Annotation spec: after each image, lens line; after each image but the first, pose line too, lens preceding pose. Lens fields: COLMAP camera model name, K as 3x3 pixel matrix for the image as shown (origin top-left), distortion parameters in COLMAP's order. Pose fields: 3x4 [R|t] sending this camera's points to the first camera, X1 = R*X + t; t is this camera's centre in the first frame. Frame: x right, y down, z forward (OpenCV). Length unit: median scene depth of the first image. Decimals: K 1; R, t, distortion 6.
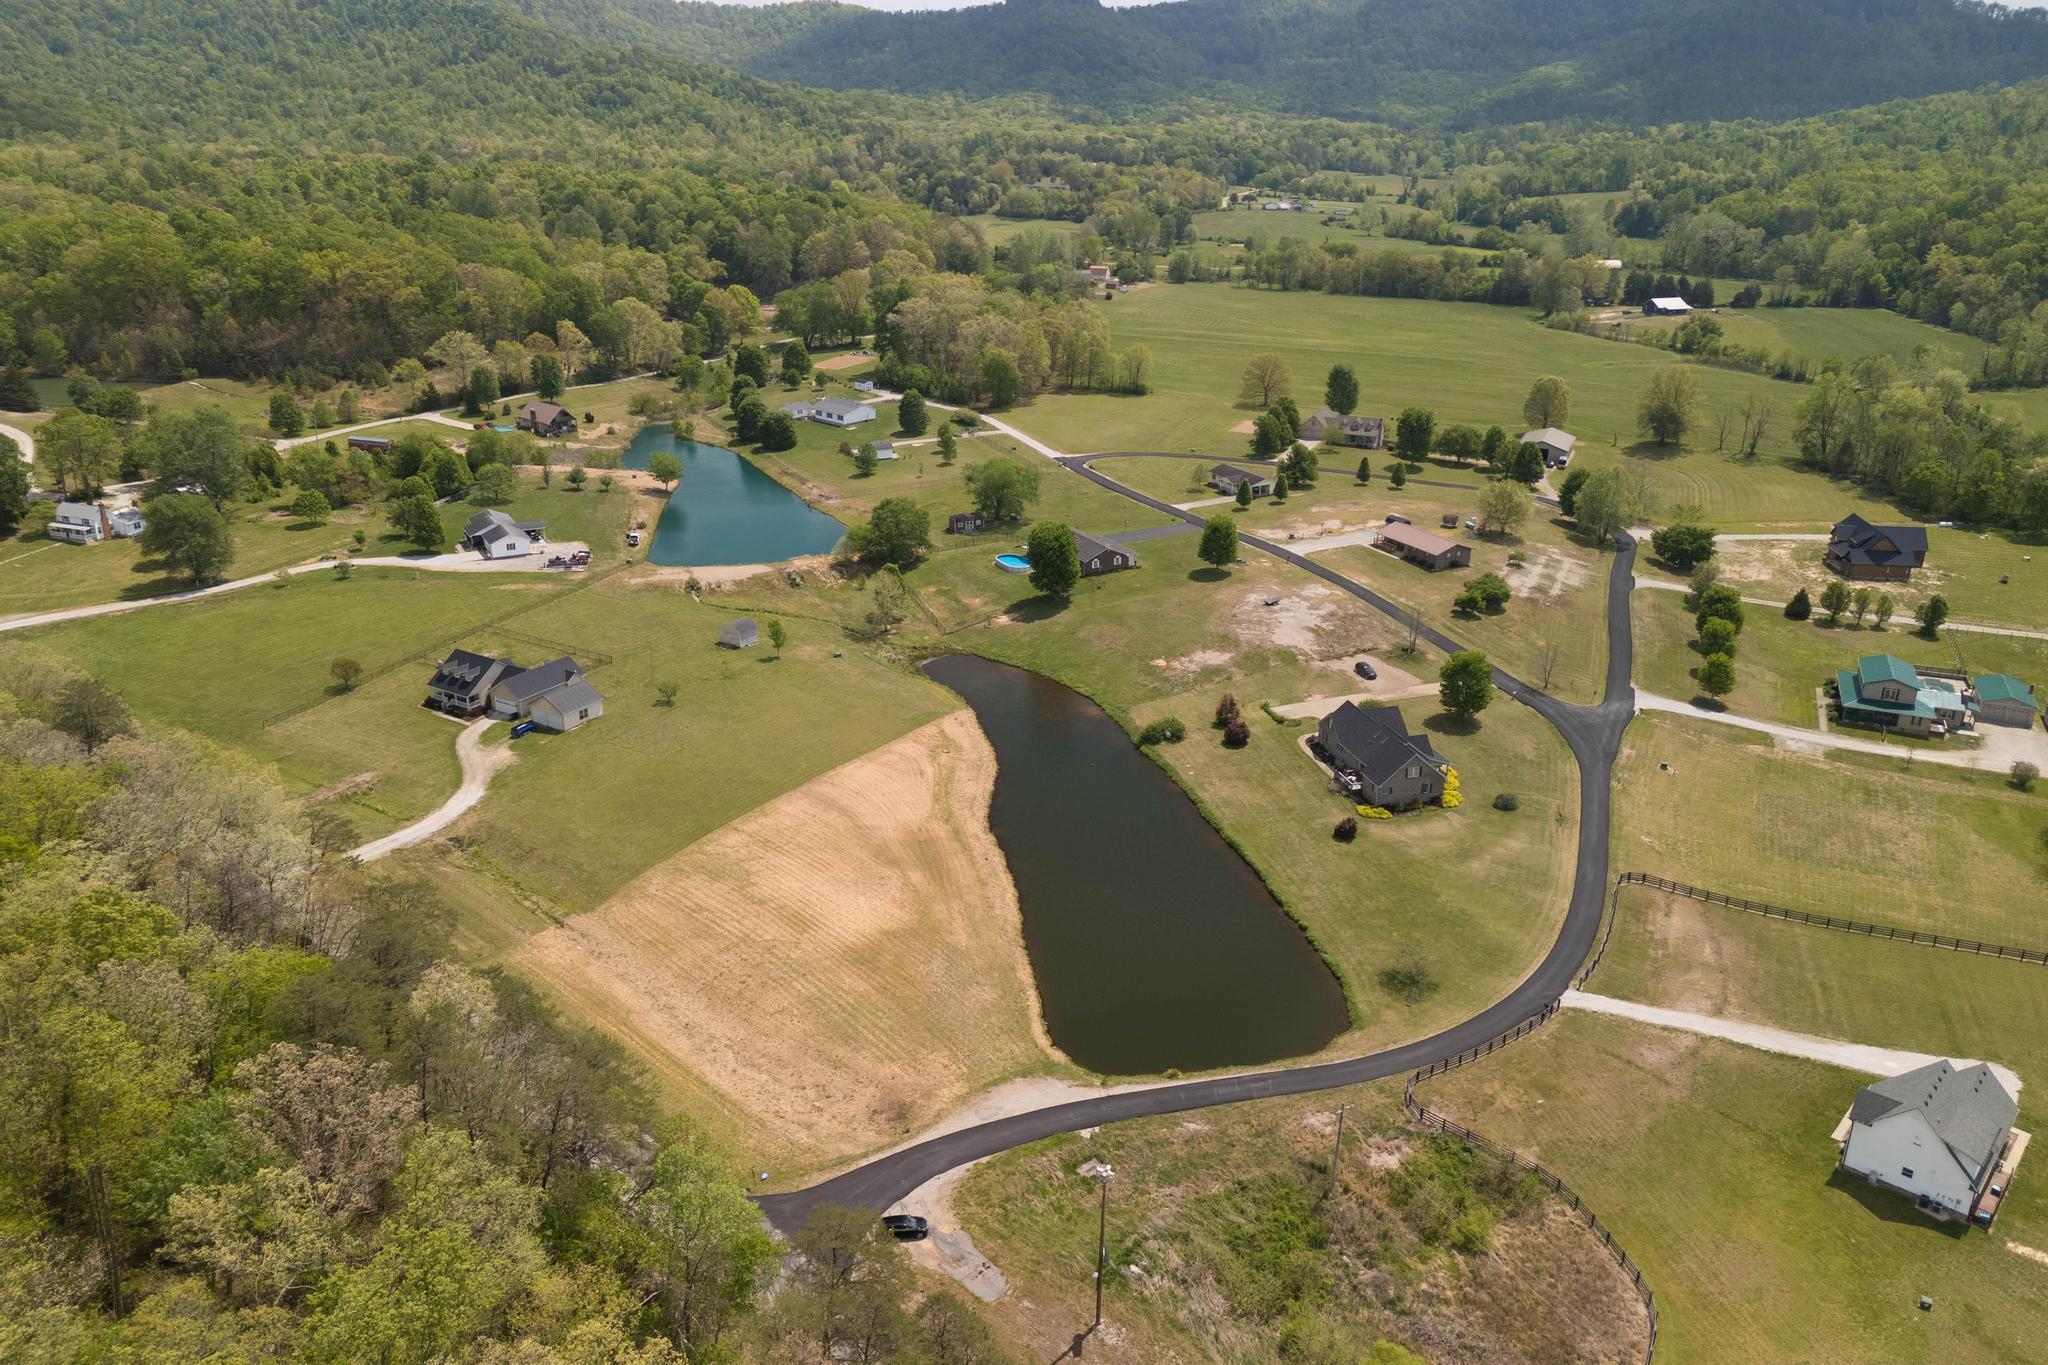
lens RADIAL K [[1493.0, 0, 1011.6], [0, 1493.0, 687.1], [0, 0, 1]] dist [0.065021, -0.051991]
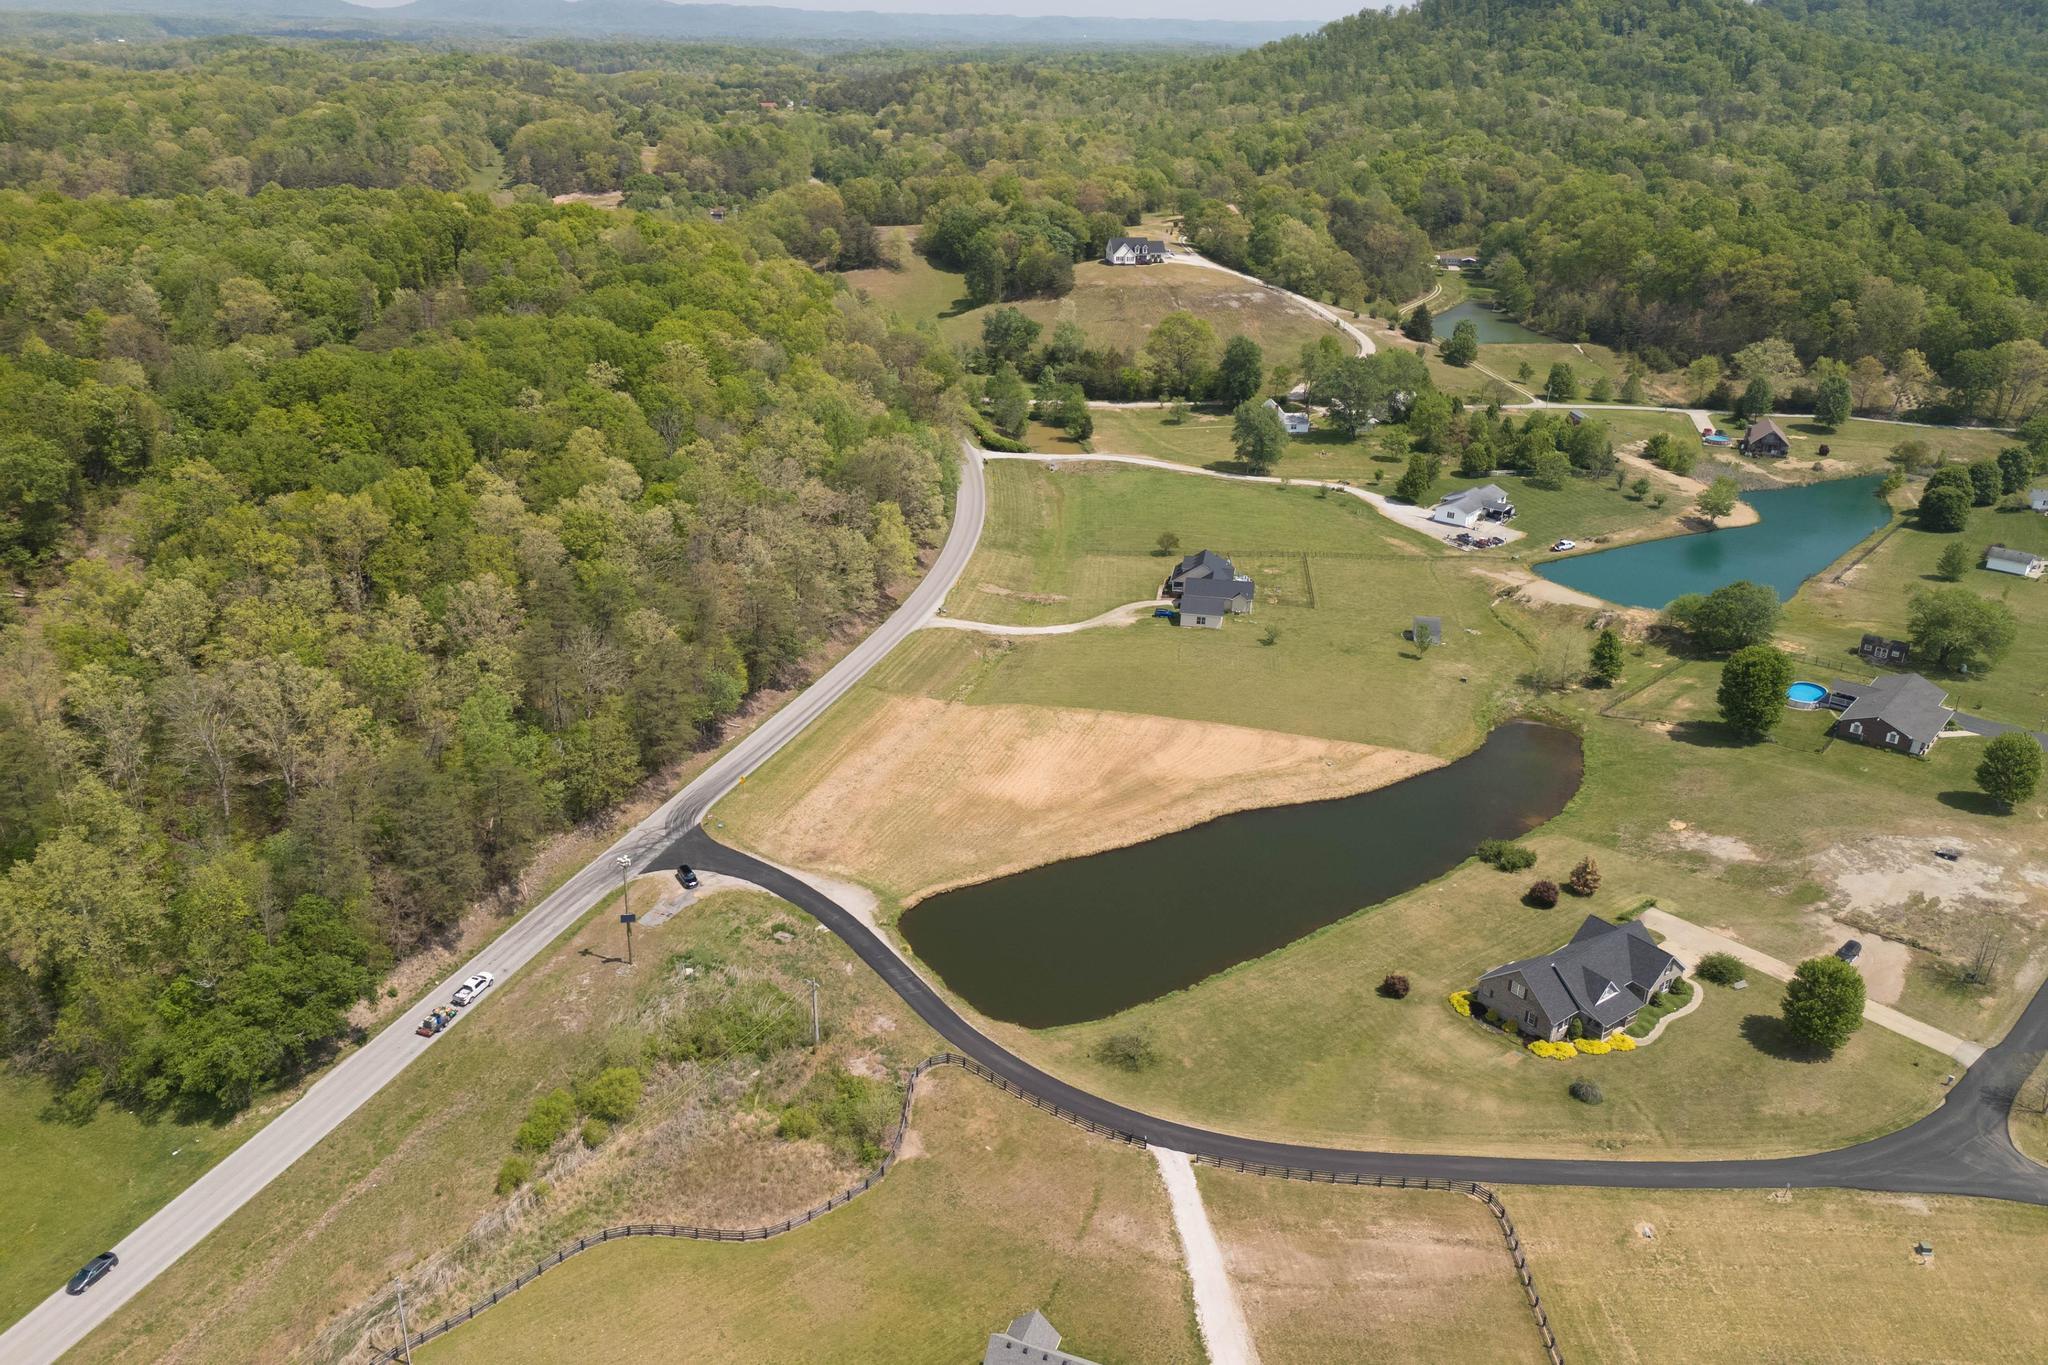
lens RADIAL K [[1493.0, 0, 1012.5], [0, 1493.0, 682.9], [0, 0, 1]] dist [0.065021, -0.051991]
pose [[0.360351, 0.371404, -0.855690, 0.572612], [-0.356490, 0.902520, 0.241604, -0.138815], [0.862010, 0.217983, 0.457626, 0.238129]]
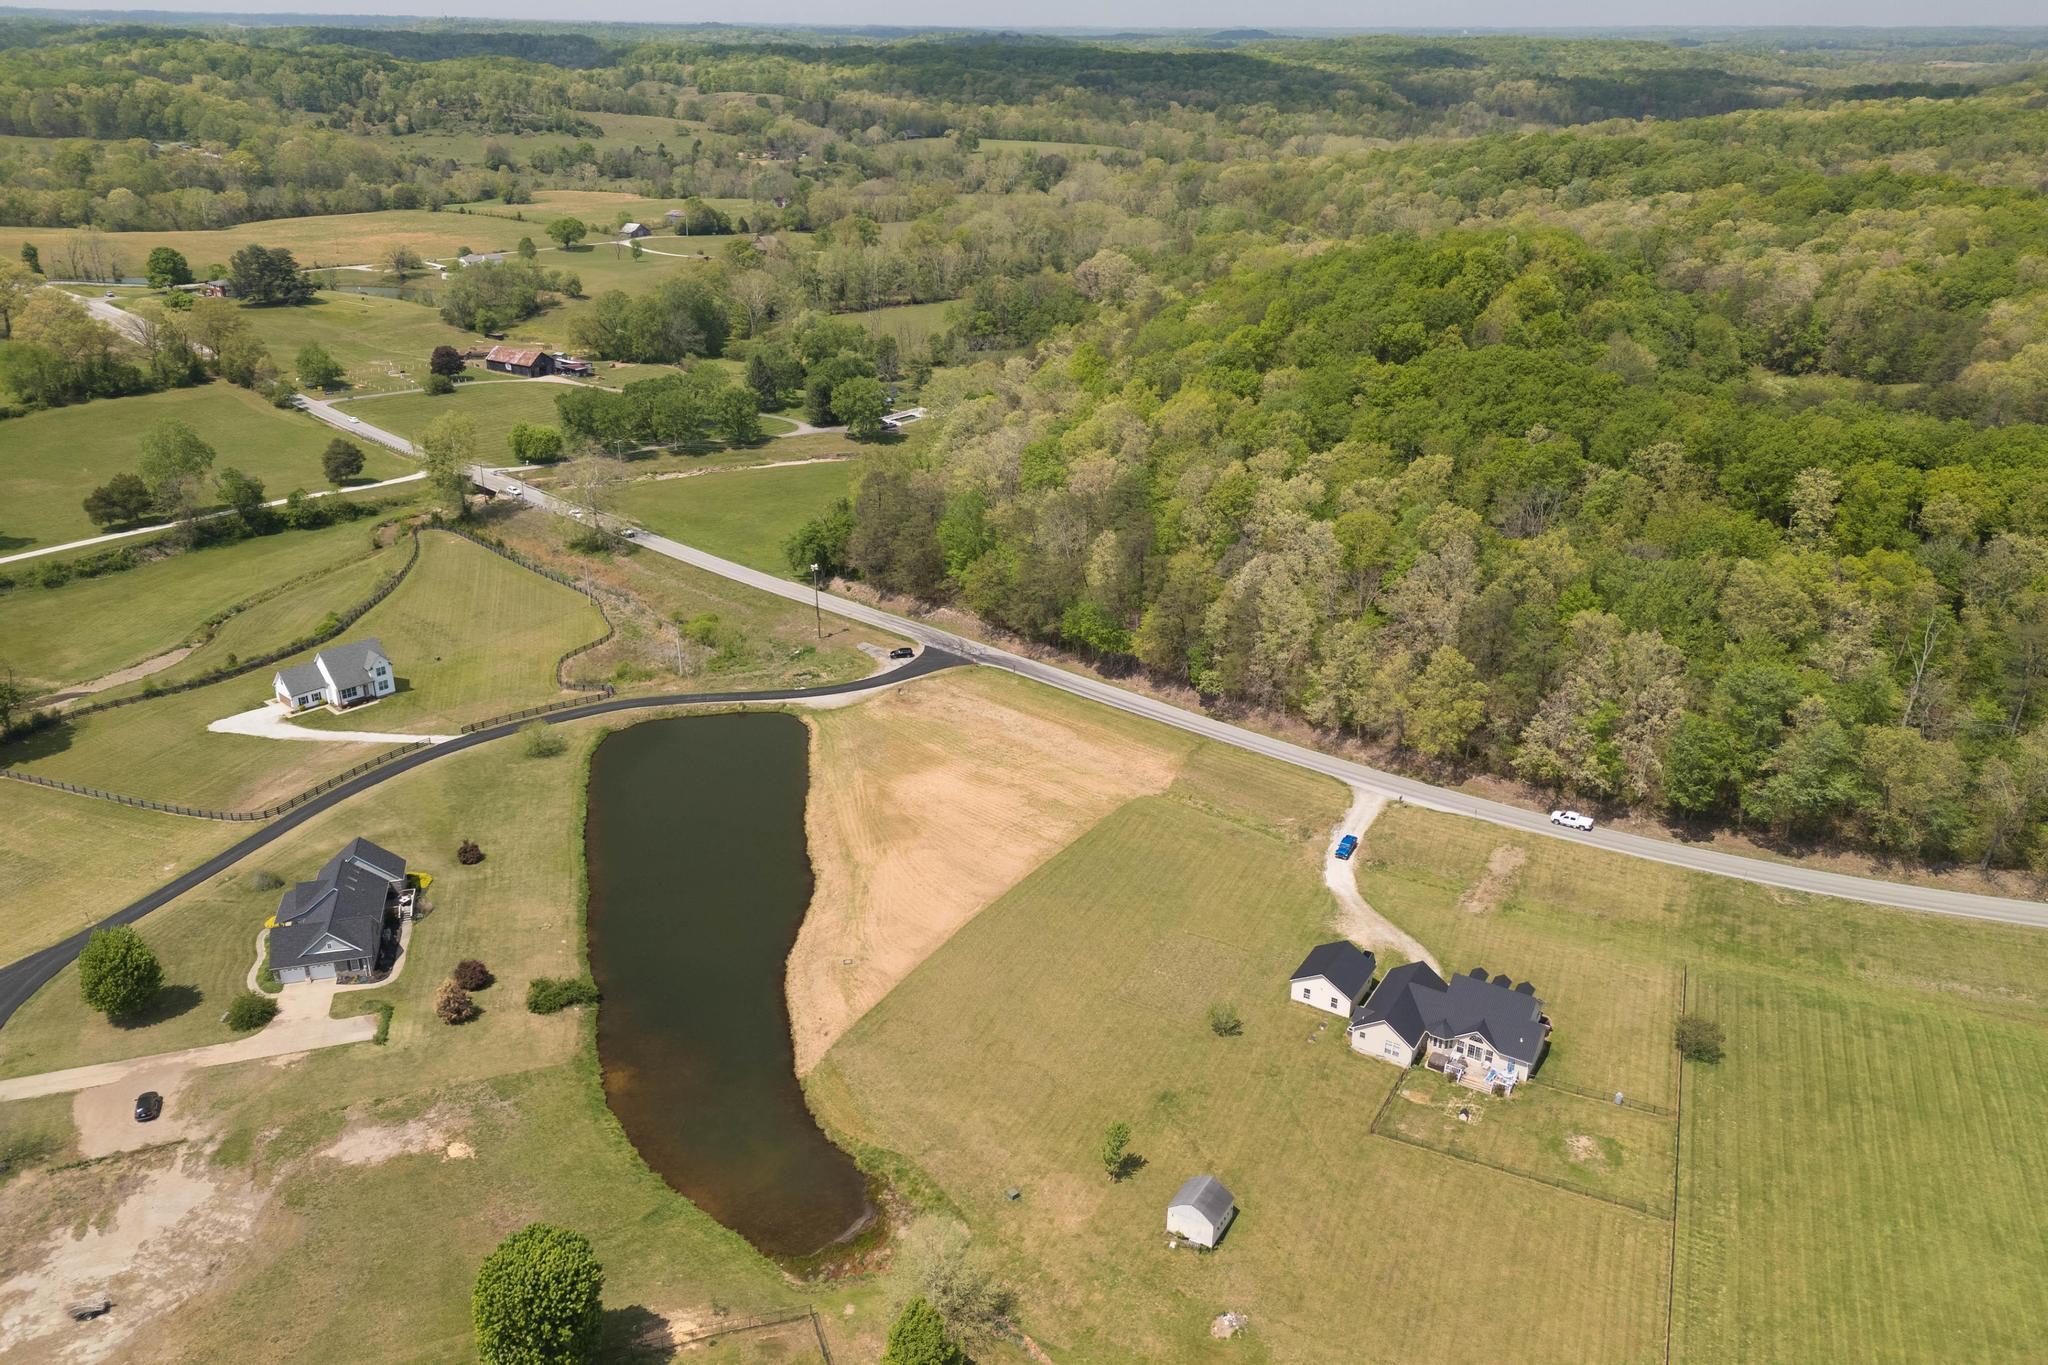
lens RADIAL K [[1493.0, 0, 1023.0], [0, 1493.0, 697.7], [0, 0, 1]] dist [0.065021, -0.051991]
pose [[-0.999841, -0.014210, -0.010759, -0.099012], [-0.017625, 0.698387, 0.715503, -0.495978], [-0.002653, 0.715579, -0.698526, 1.118559]]
